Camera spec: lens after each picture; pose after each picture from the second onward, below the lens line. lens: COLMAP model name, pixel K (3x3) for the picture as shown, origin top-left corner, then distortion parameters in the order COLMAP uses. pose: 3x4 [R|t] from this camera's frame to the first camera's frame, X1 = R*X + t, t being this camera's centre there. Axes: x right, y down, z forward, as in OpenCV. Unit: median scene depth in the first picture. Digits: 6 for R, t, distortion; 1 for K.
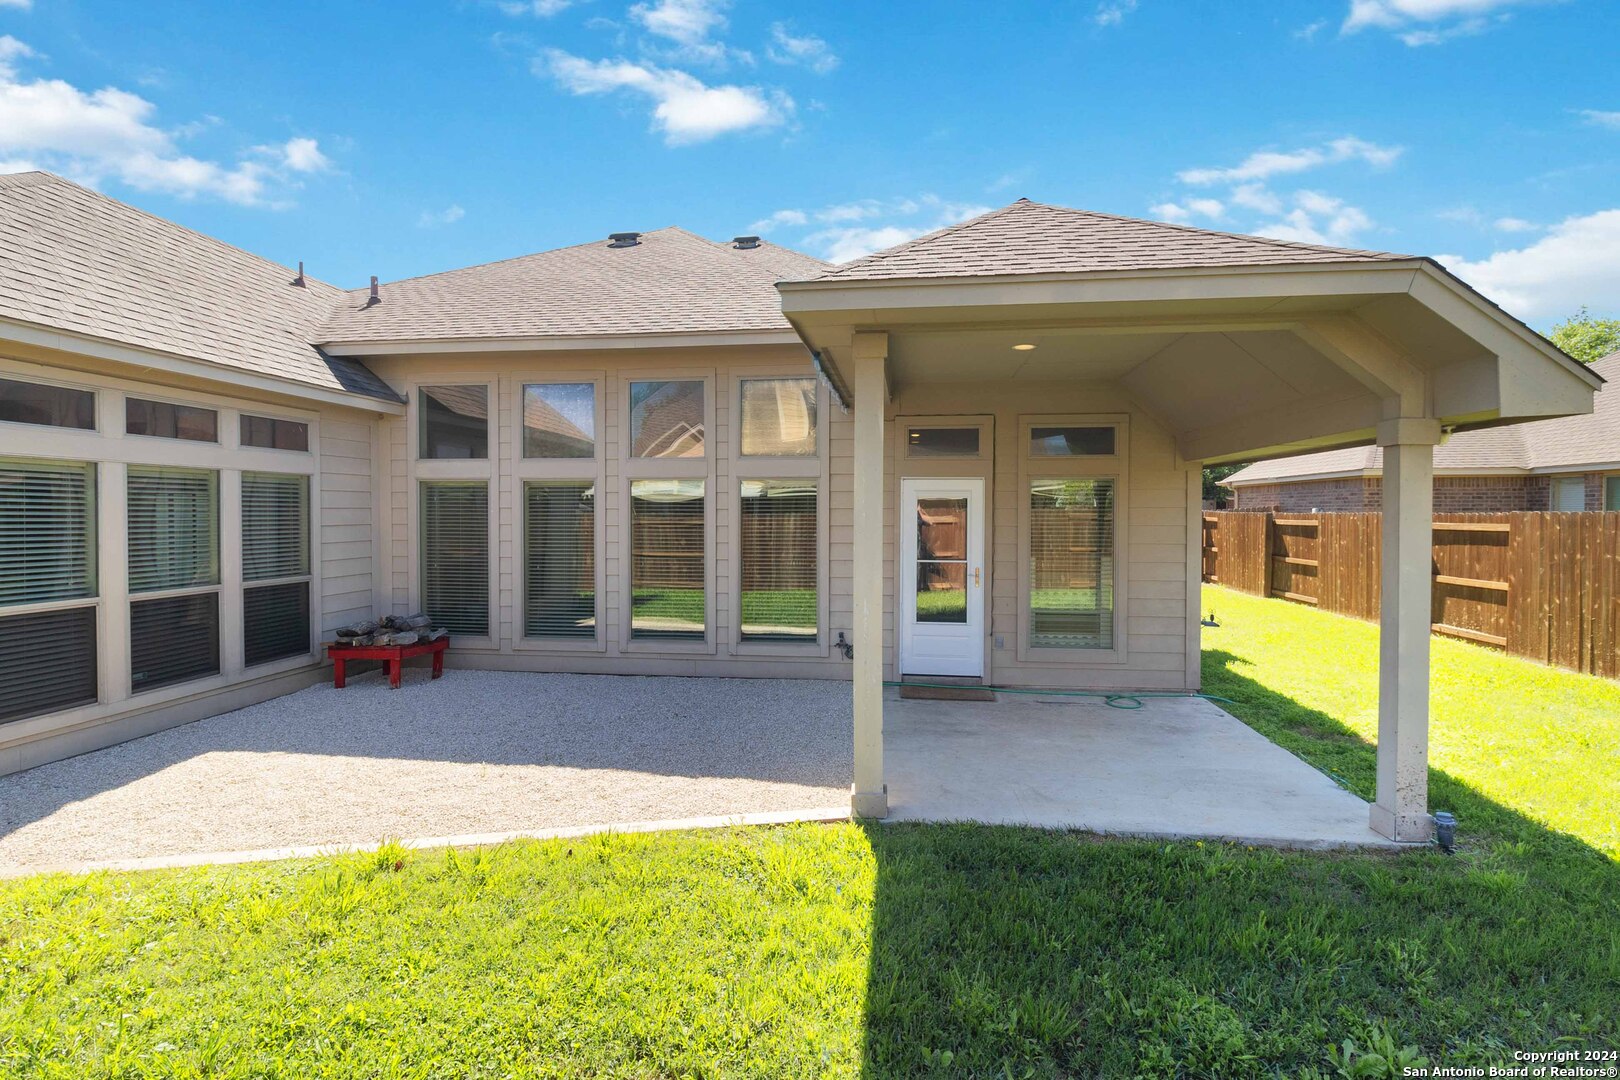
lens RADIAL K [[794.8, 0, 814.3], [0, 794.8, 519.3], [0, 0, 1]] dist [0.000846, -0.000158]
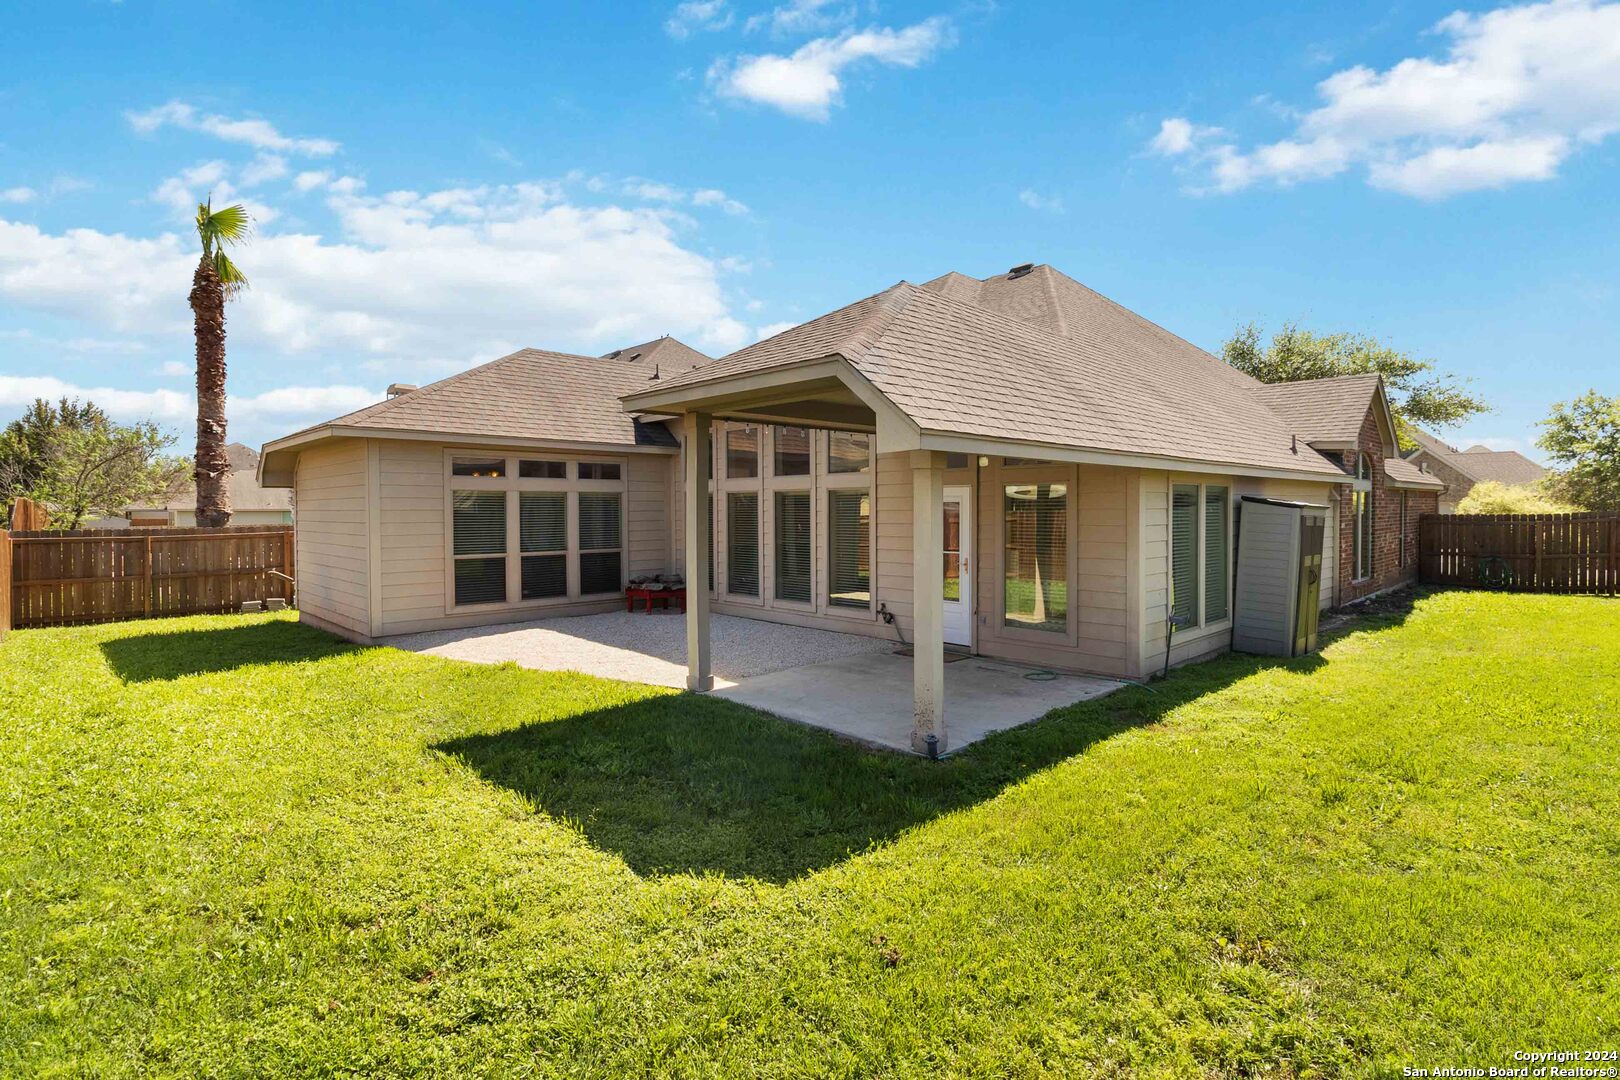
lens RADIAL K [[794.8, 0, 814.3], [0, 794.8, 519.3], [0, 0, 1]] dist [0.000846, -0.000158]
pose [[0.775368, 0.004490, -0.631494, 0.877591], [-0.002715, 0.999989, 0.003776, -0.004376], [0.631504, -0.001213, 0.775372, -0.123693]]
